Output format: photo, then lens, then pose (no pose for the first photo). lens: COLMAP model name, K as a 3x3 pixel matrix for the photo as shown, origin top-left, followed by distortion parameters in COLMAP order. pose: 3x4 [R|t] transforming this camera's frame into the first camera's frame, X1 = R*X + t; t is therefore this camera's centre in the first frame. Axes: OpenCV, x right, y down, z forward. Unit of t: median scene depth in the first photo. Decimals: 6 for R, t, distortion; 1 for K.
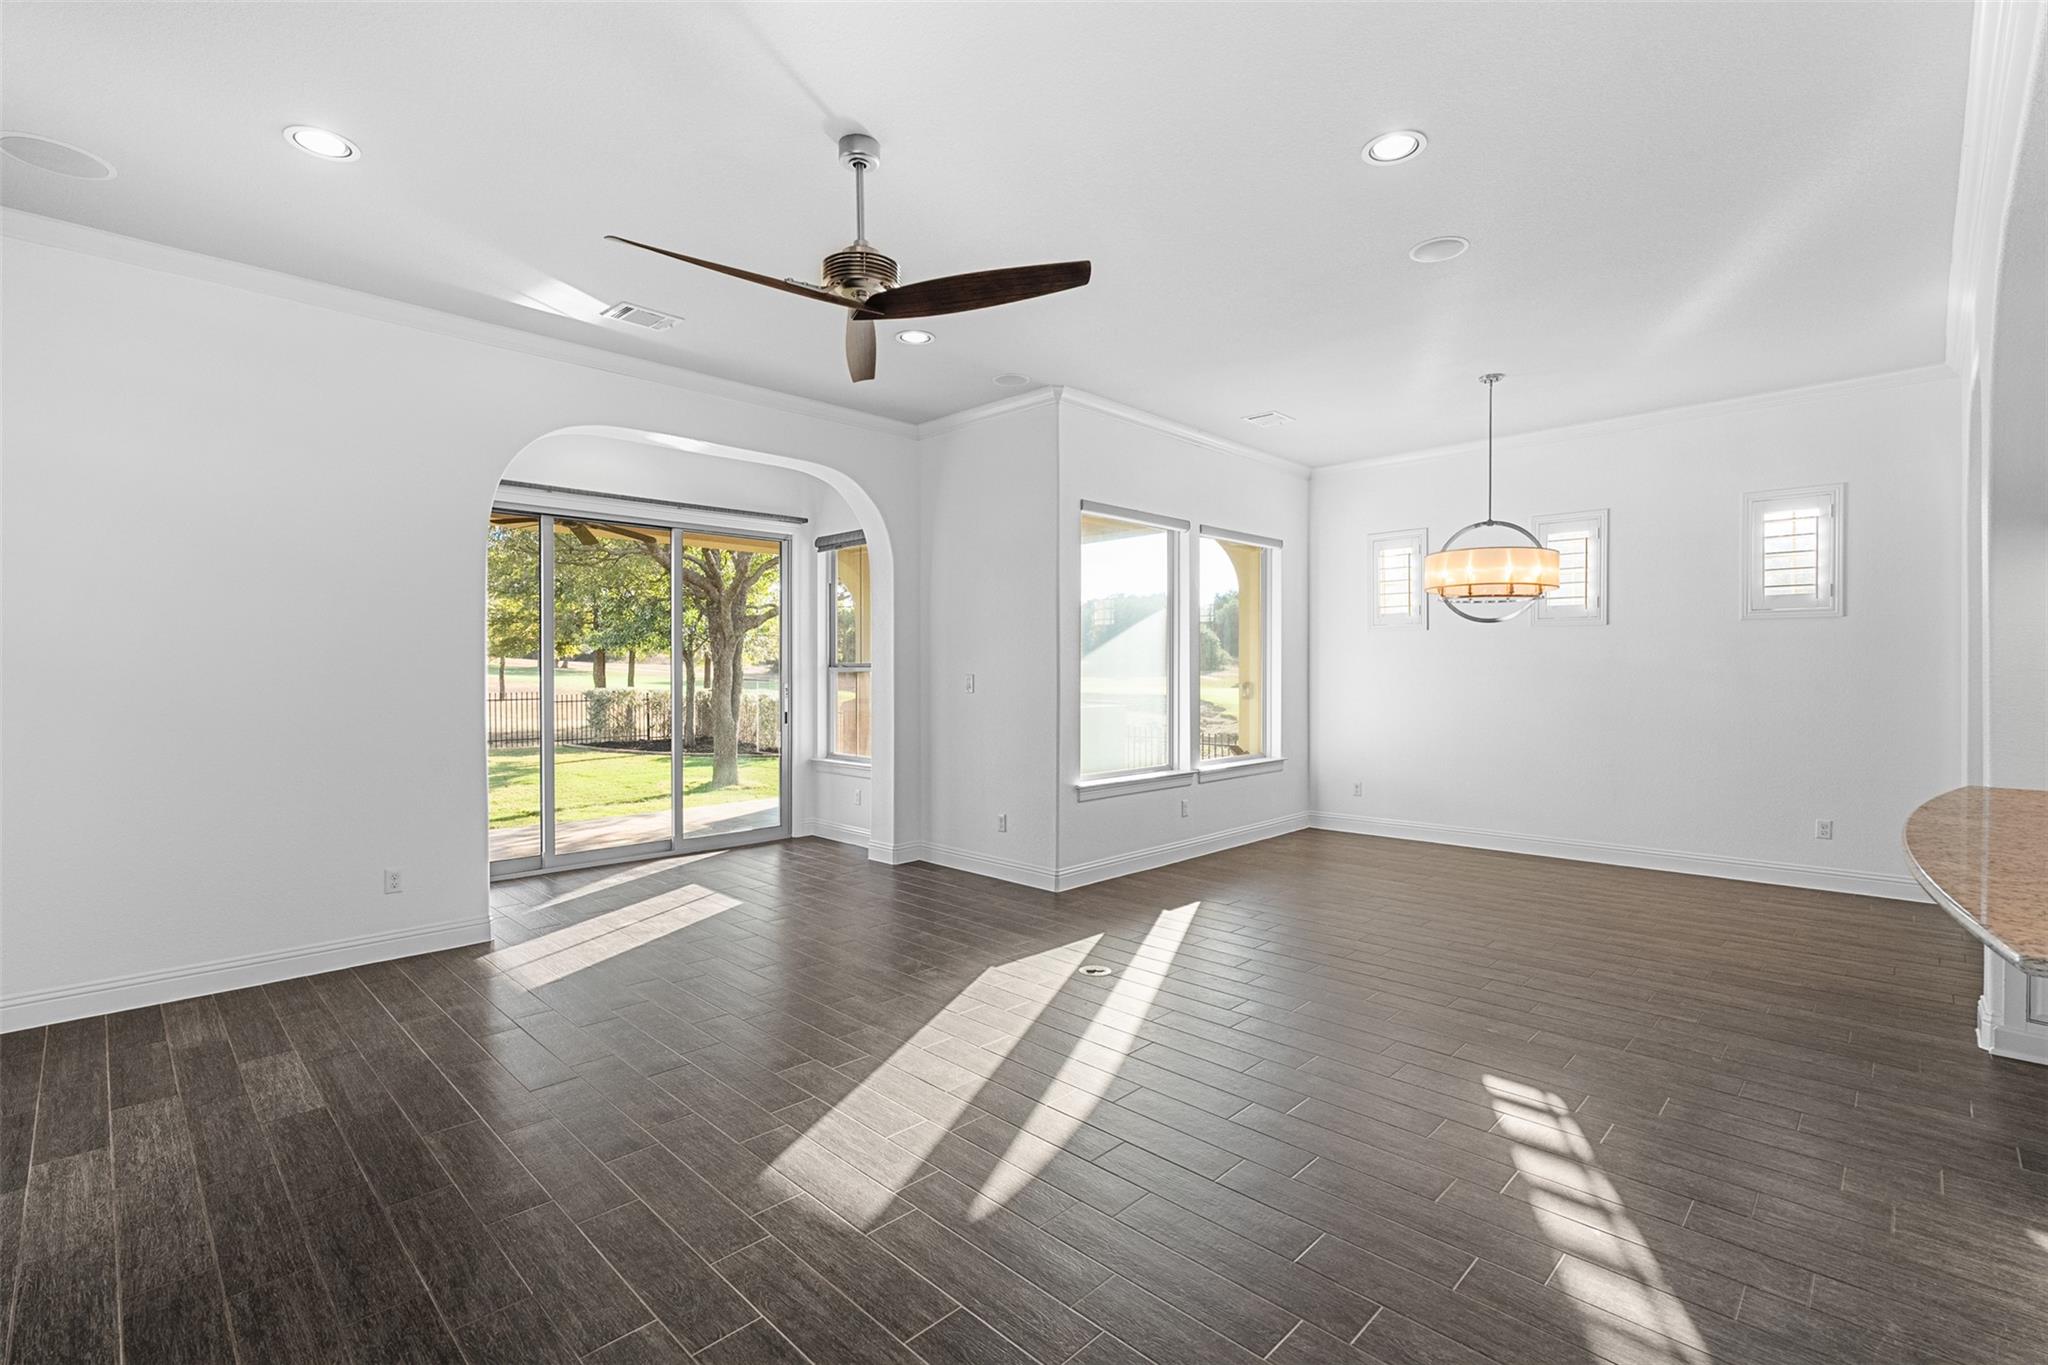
lens RADIAL K [[919.9, 0, 1012.8], [0, 919.9, 683.5], [0, 0, 1]] dist [-0.005576, 0.002663]
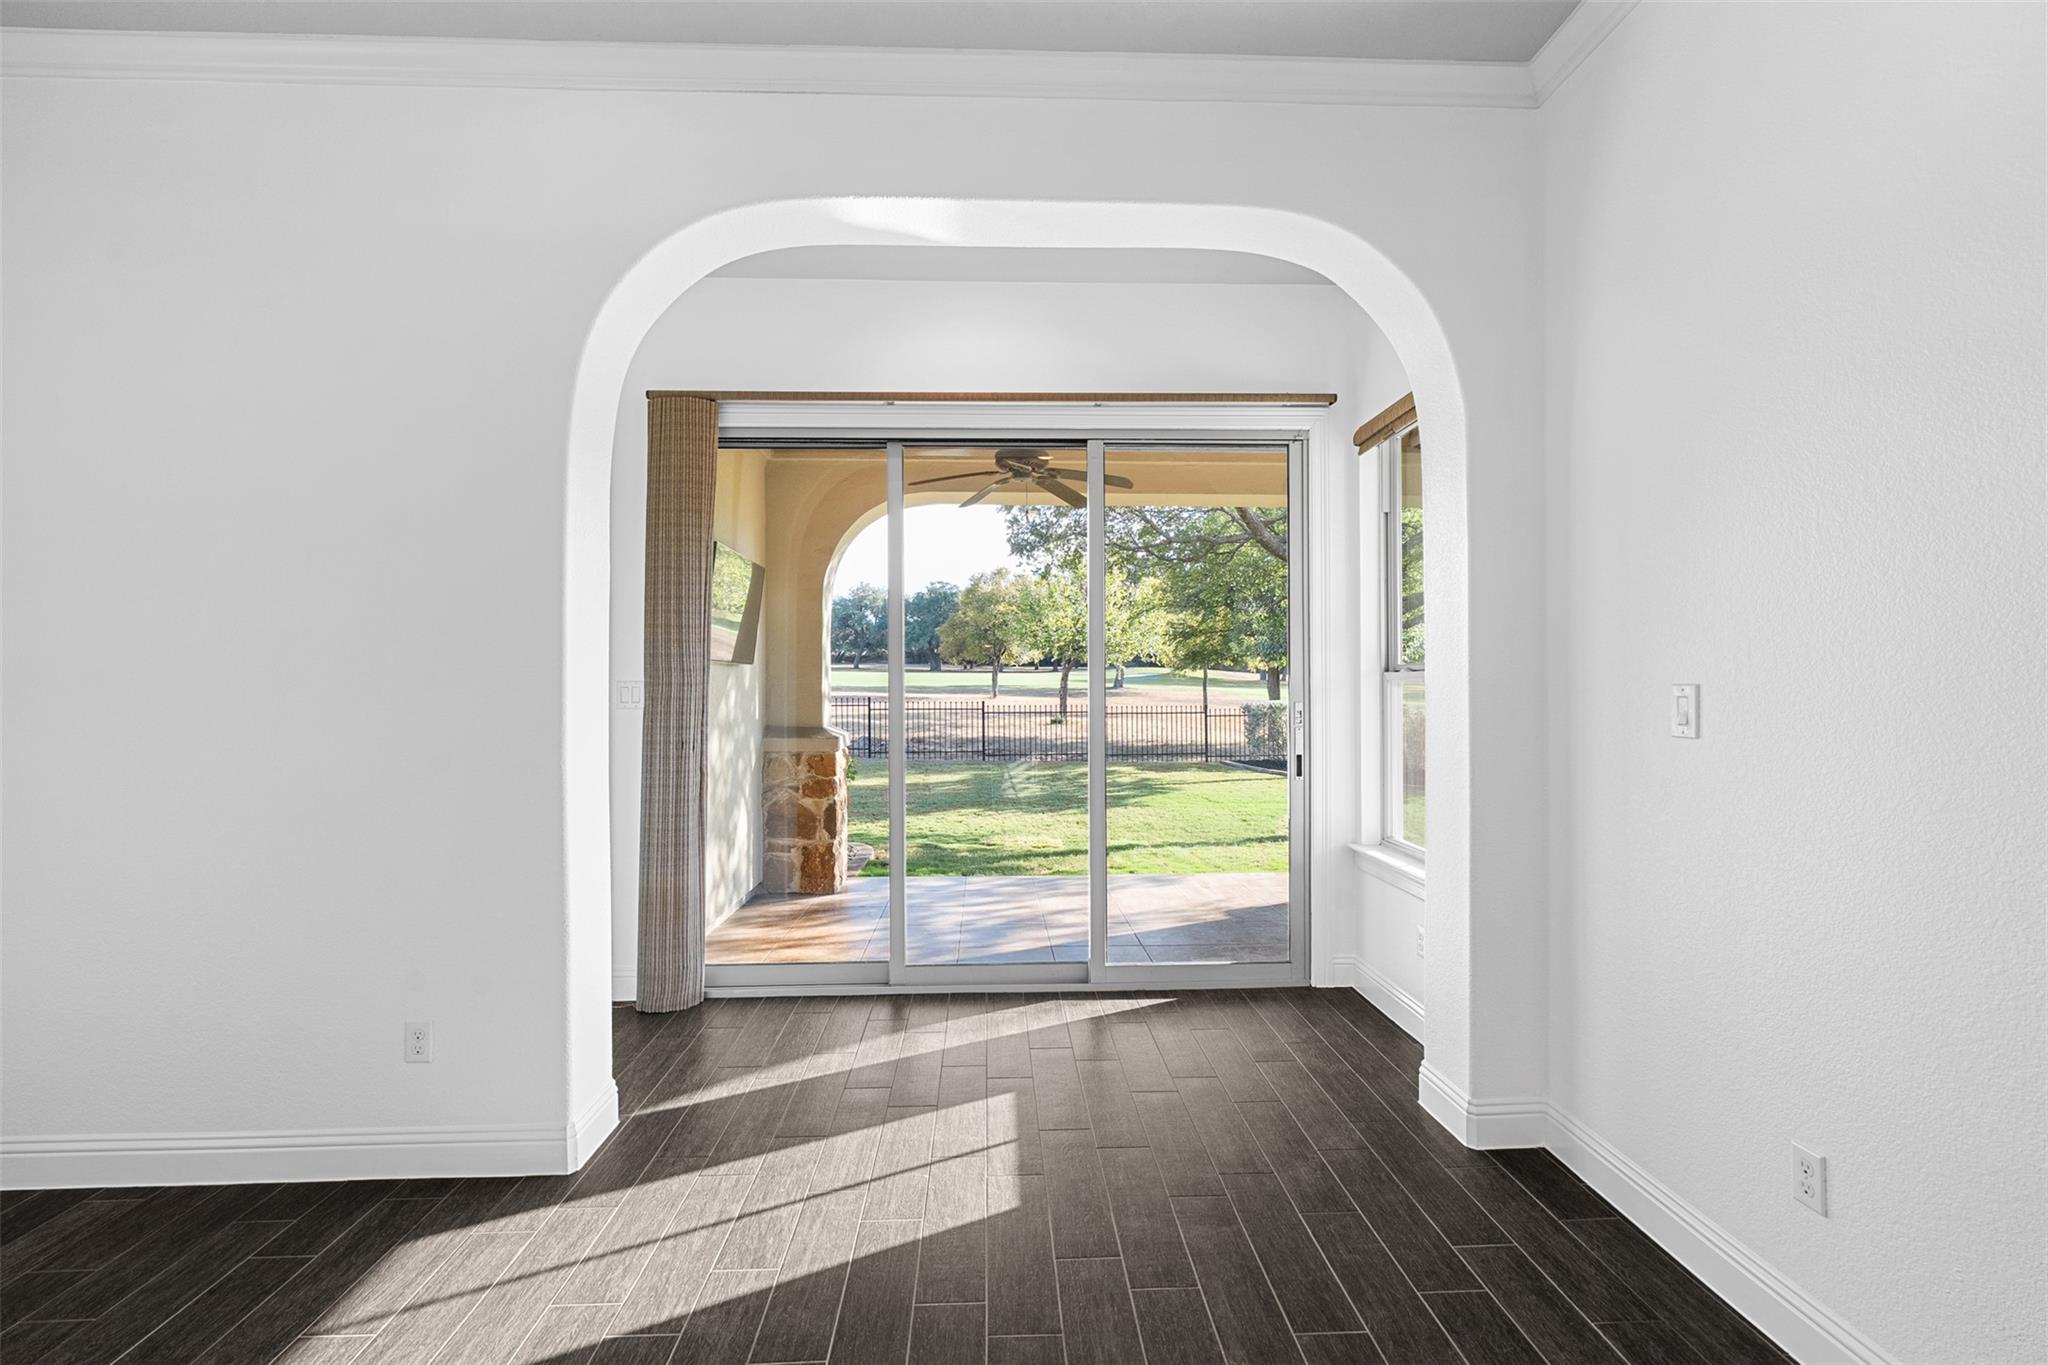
lens RADIAL K [[919.9, 0, 1036.0], [0, 919.9, 683.7], [0, 0, 1]] dist [-0.005576, 0.002663]
pose [[0.743219, -0.002340, -0.669044, 0.002690], [-0.006619, 0.999919, -0.010849, -0.004739], [0.669015, 0.012492, 0.743144, 0.511854]]
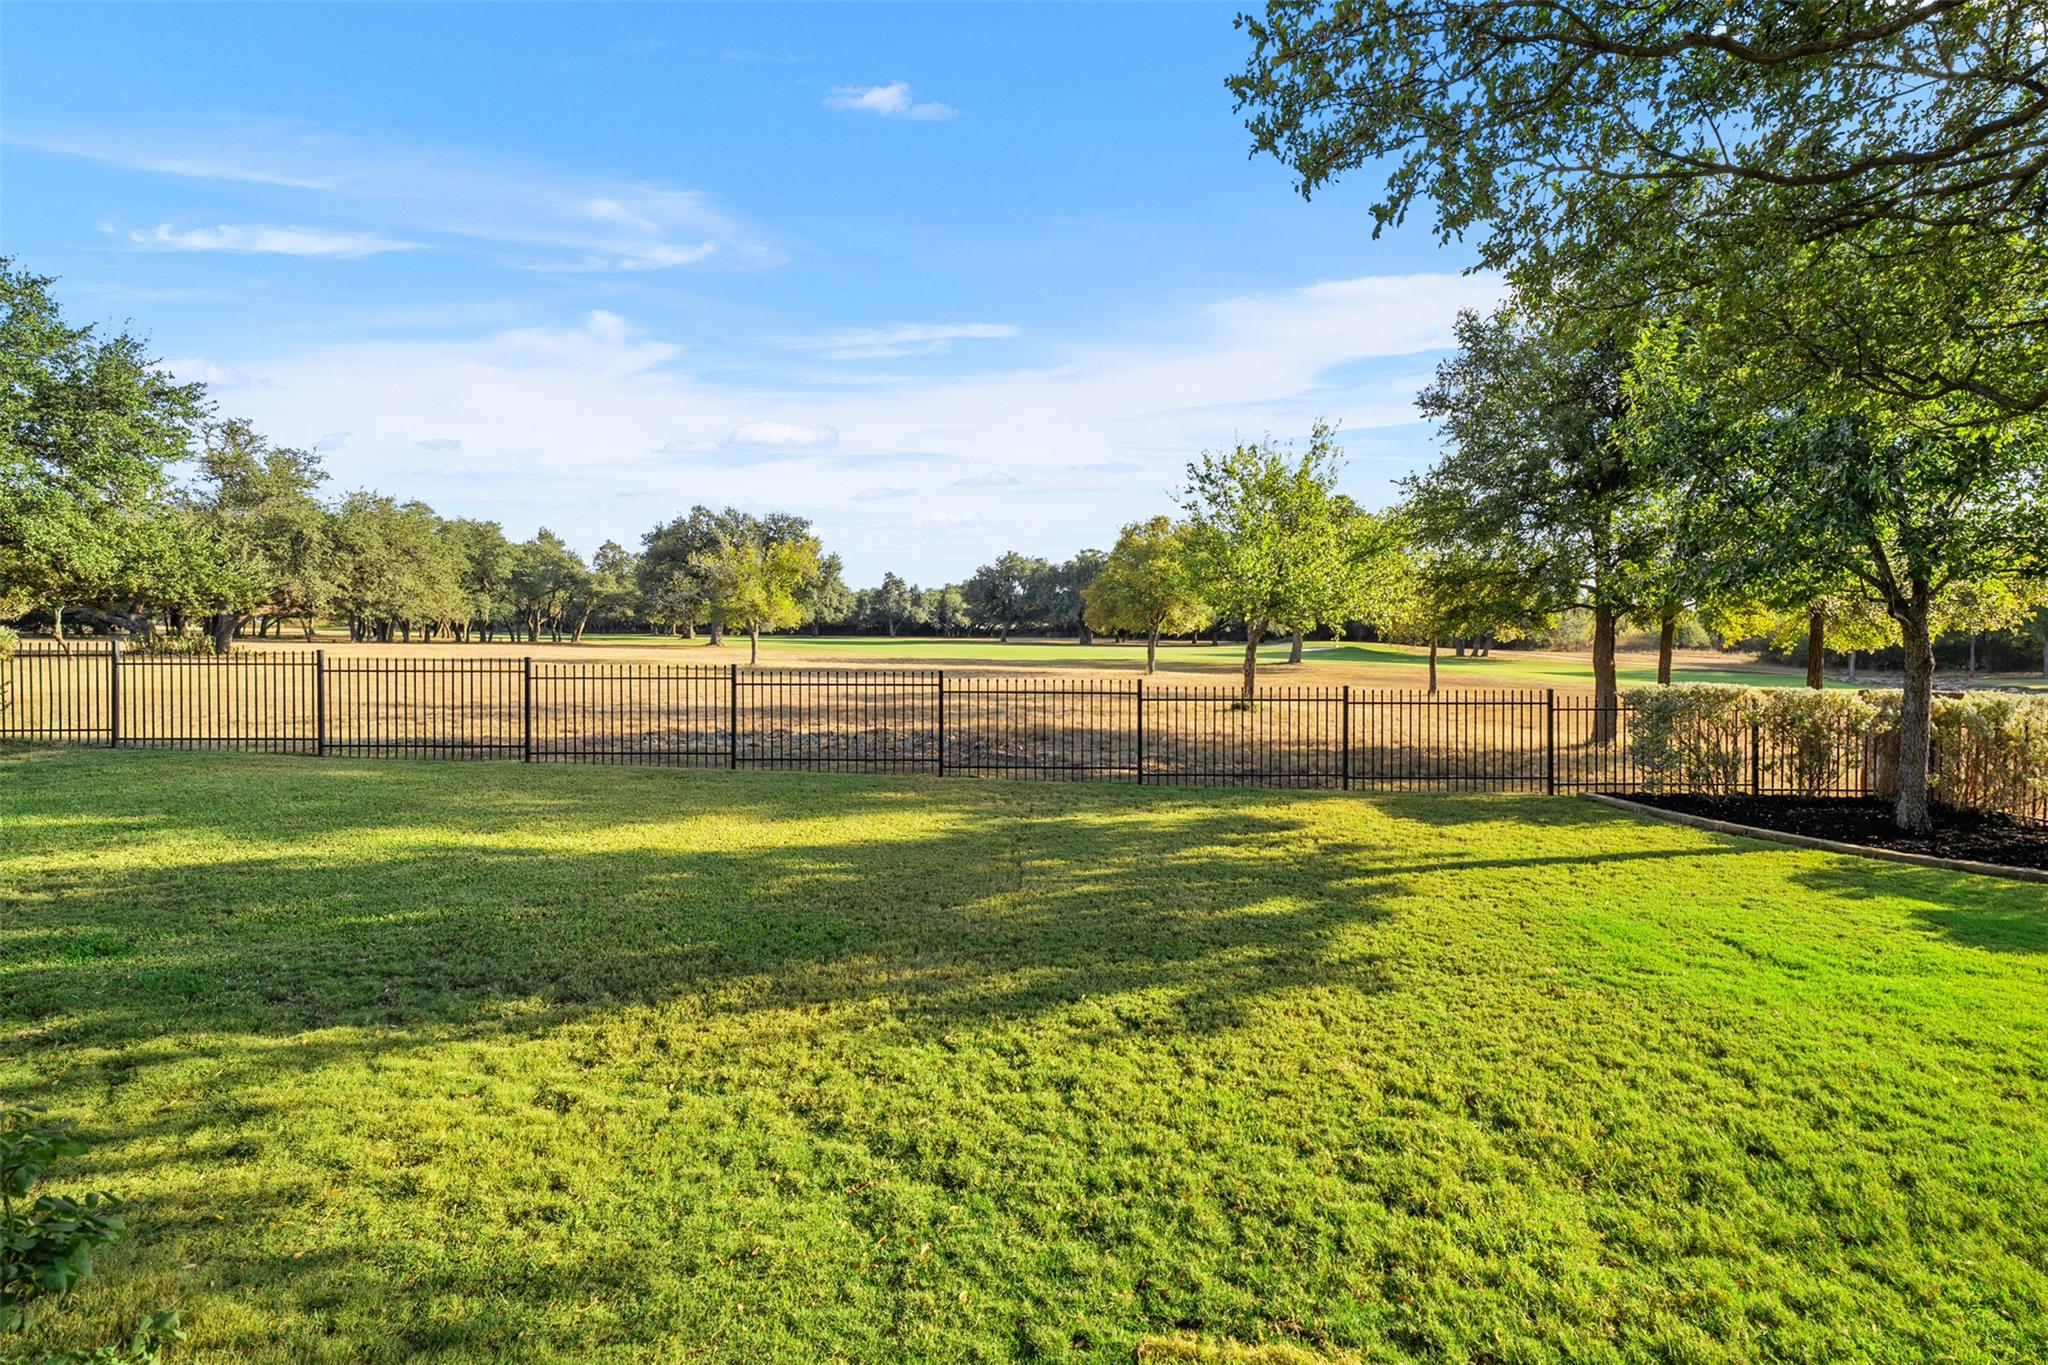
lens RADIAL K [[919.9, 0, 1017.7], [0, 919.9, 671.8], [0, 0, 1]] dist [-0.005576, 0.002663]
pose [[0.607556, 0.011428, -0.794195, -0.804223], [-0.012693, 0.999908, 0.004679, -0.002002], [0.794175, 0.007238, 0.607646, 1.298173]]
